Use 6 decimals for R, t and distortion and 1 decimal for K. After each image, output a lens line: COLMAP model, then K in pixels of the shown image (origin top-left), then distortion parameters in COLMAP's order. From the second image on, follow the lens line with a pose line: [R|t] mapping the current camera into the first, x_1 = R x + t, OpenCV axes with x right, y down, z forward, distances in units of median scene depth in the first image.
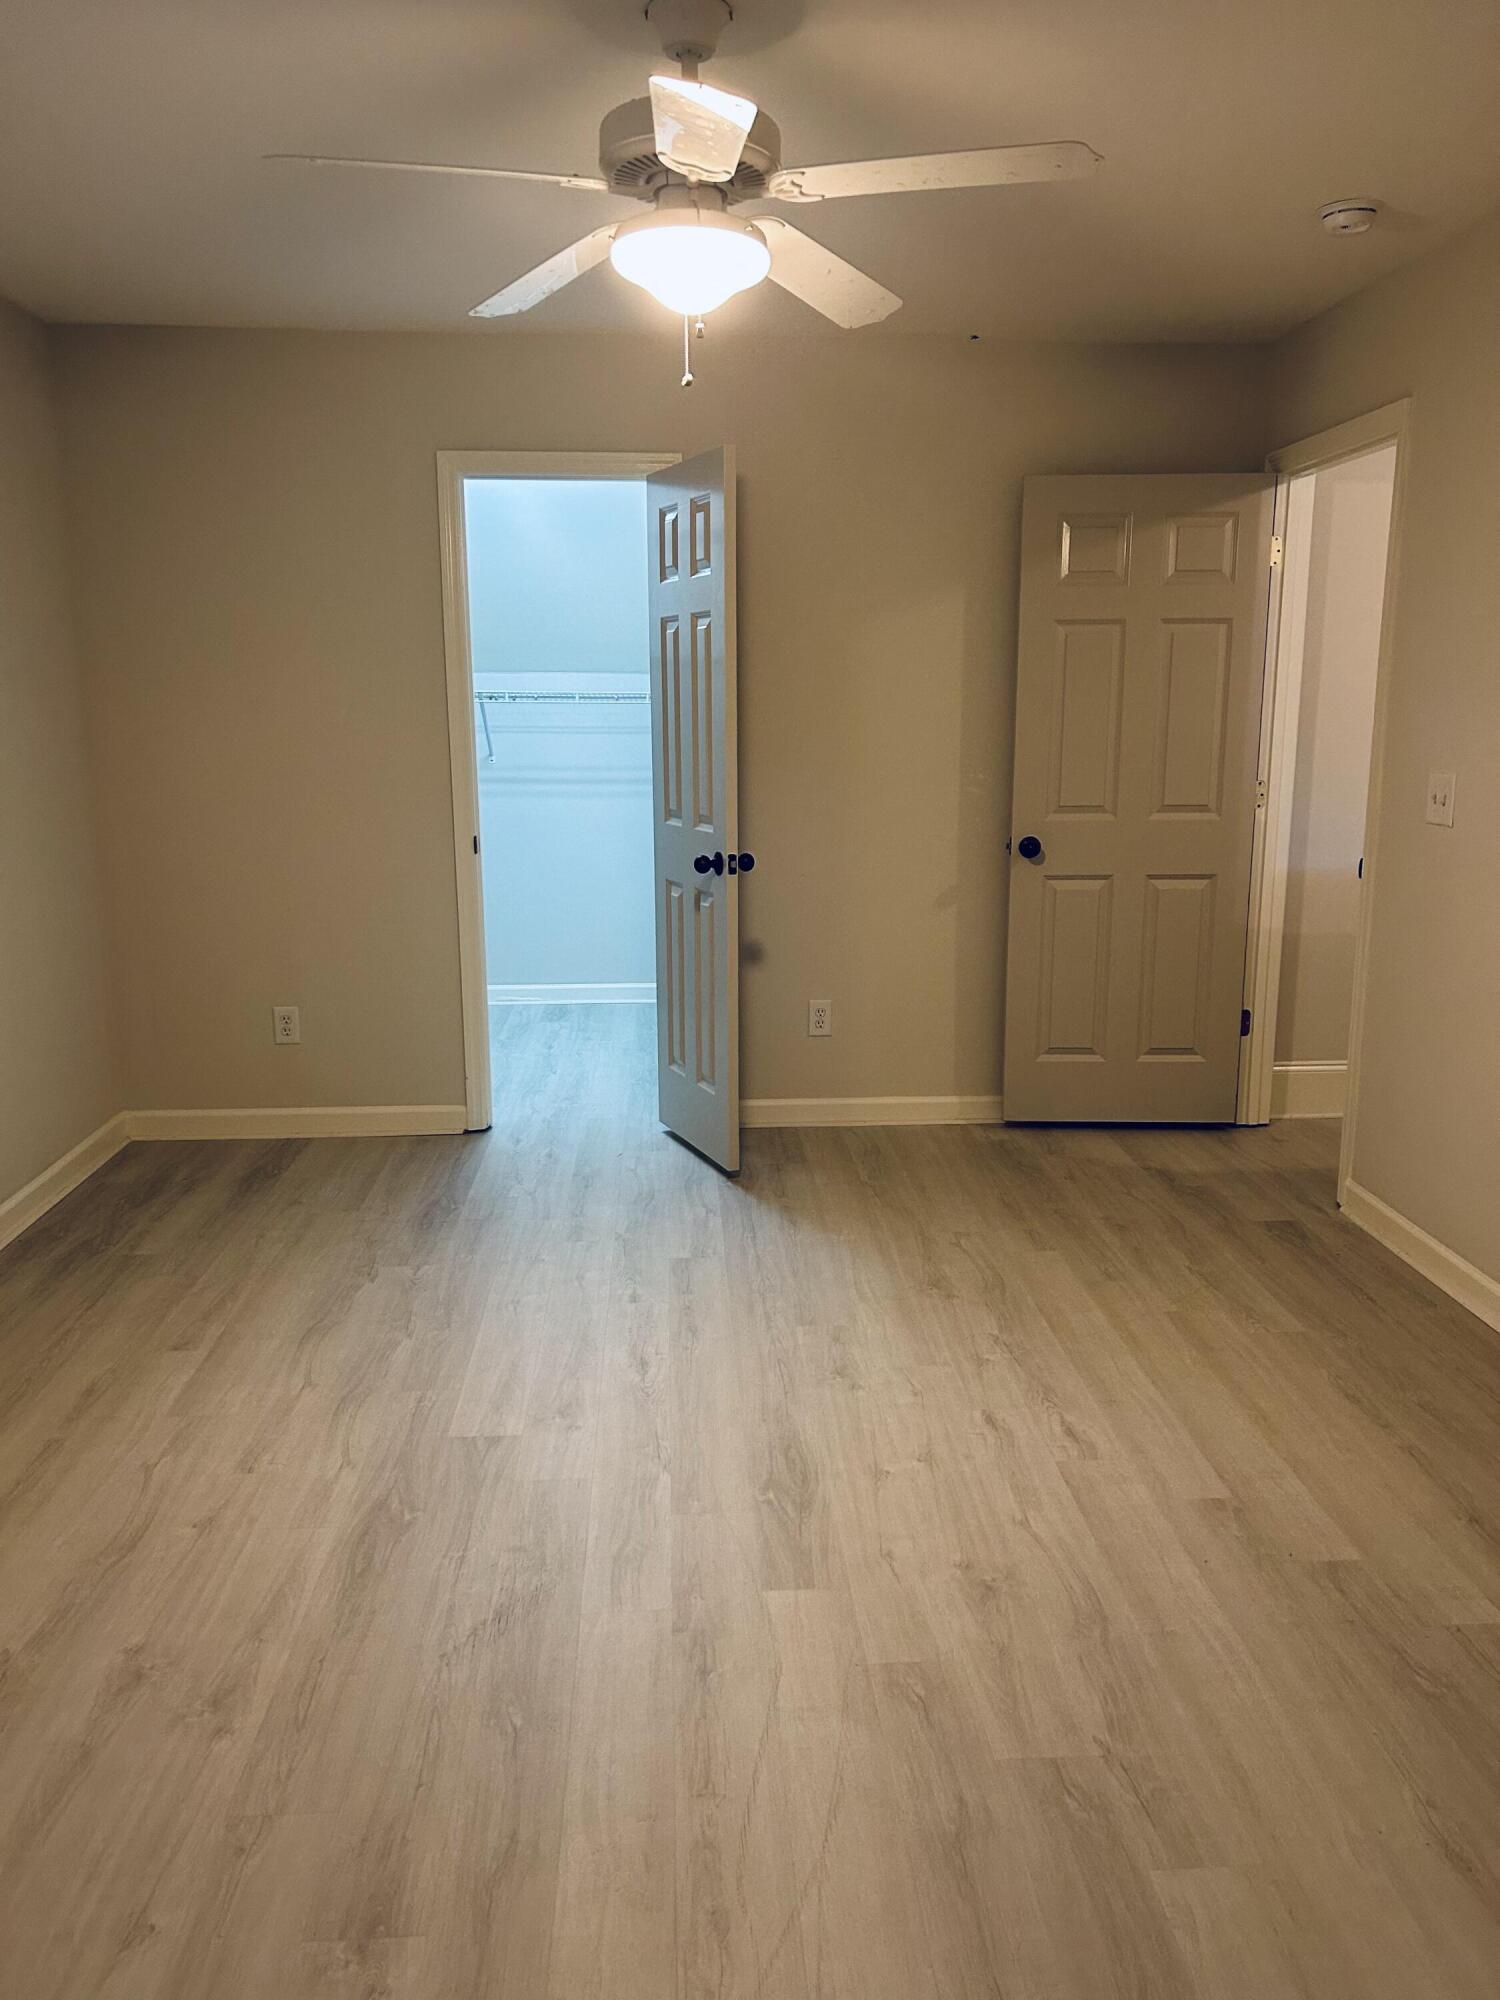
lens RADIAL K [[1549.6, 0, 792.6], [0, 1549.6, 1017.9], [0, 0, 1]] dist [0.048192, -0.006804]
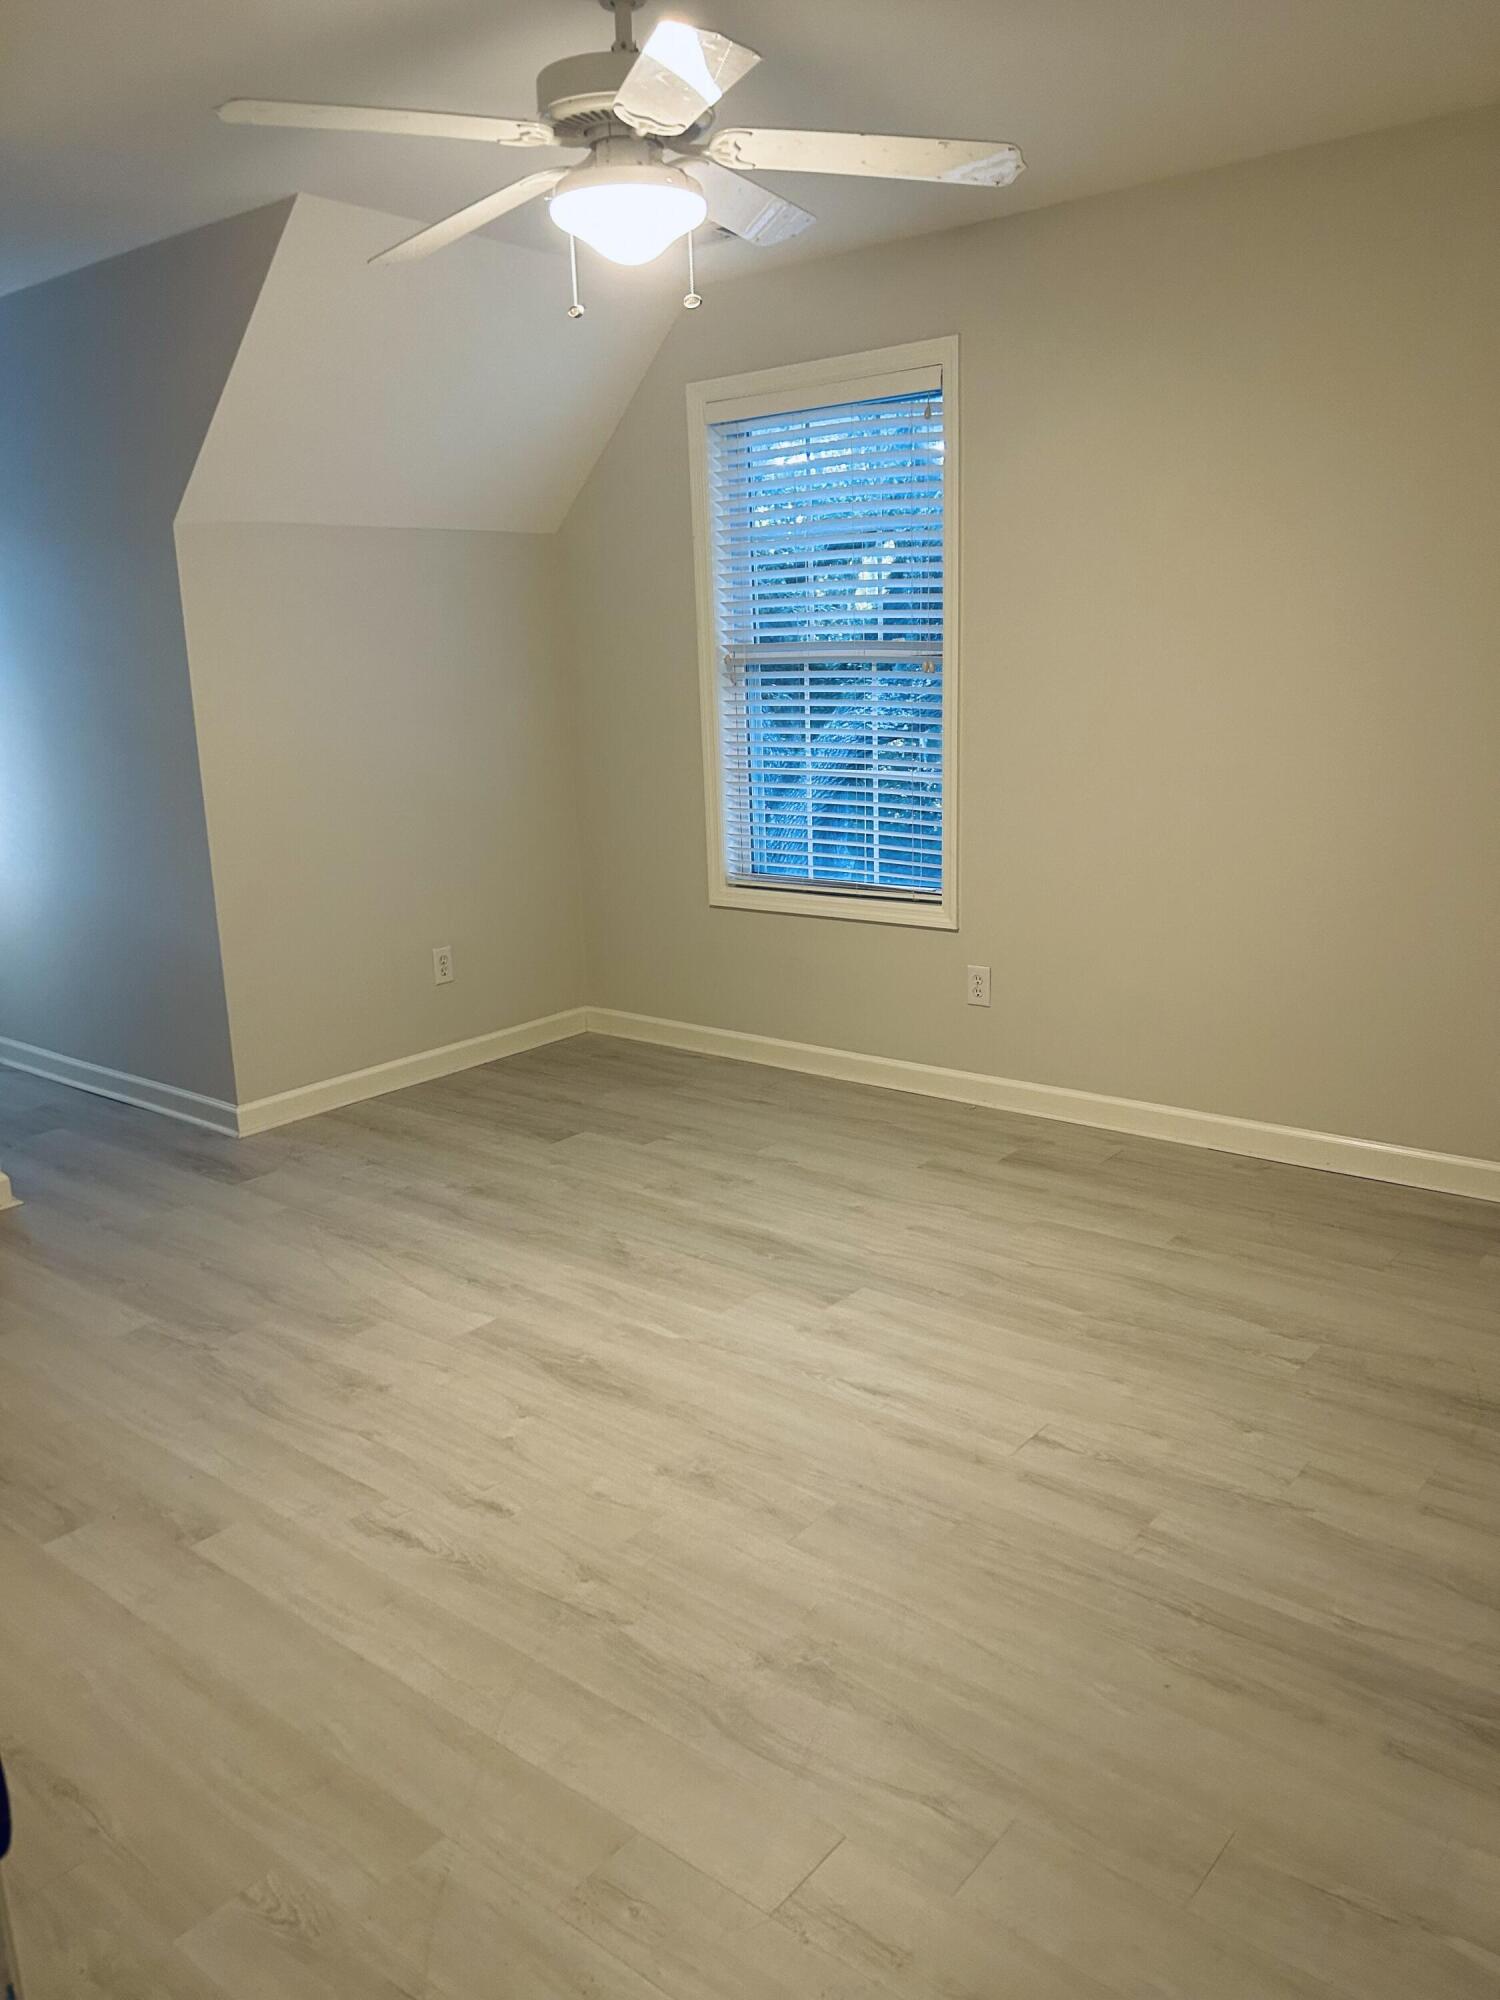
lens RADIAL K [[1511.5, 0, 750.0], [0, 1511.5, 1000.0], [0, 0, 1]] dist [0.075031, -0.090975]
pose [[-0.703057, 0.188022, -0.685827, 0.611649], [-0.111646, 0.923270, 0.367569, -0.356632], [0.702315, 0.334992, -0.628120, 1.705447]]
